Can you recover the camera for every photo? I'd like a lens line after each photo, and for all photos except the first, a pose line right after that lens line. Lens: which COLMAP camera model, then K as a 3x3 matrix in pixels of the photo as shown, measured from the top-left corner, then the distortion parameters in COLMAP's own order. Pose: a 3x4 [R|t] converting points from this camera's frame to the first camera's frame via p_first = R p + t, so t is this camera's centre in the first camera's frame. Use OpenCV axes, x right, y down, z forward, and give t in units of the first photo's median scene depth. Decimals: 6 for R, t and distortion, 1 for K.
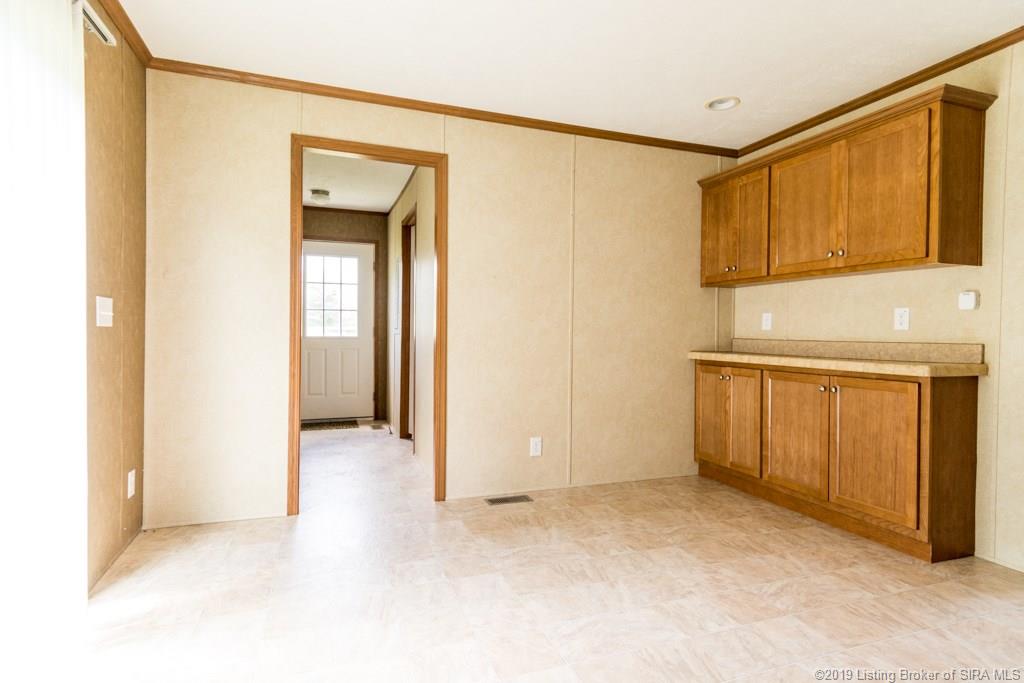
lens RADIAL K [[545.5, 0, 515.8], [0, 545.5, 337.7], [0, 0, 1]] dist [0.010551, -0.002577]
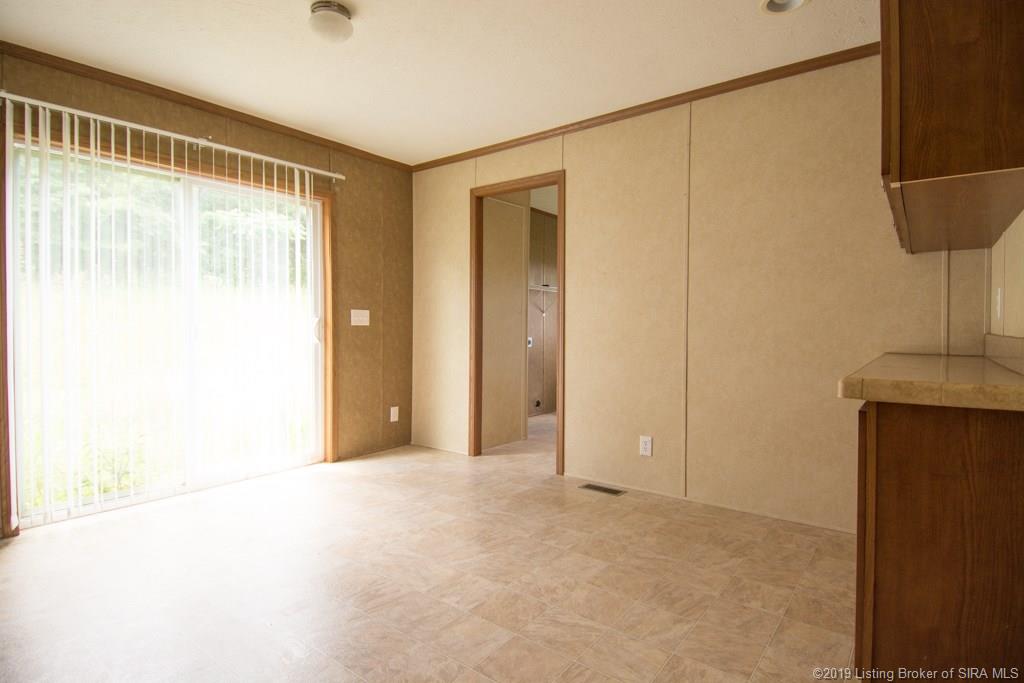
lens RADIAL K [[545.5, 0, 518.4], [0, 545.5, 333.1], [0, 0, 1]] dist [0.010551, -0.002577]
pose [[0.524911, -0.000036, -0.851157, 0.839319], [-0.009934, 0.999932, -0.006169, 0.011994], [0.851099, 0.011693, 0.524875, 0.348490]]
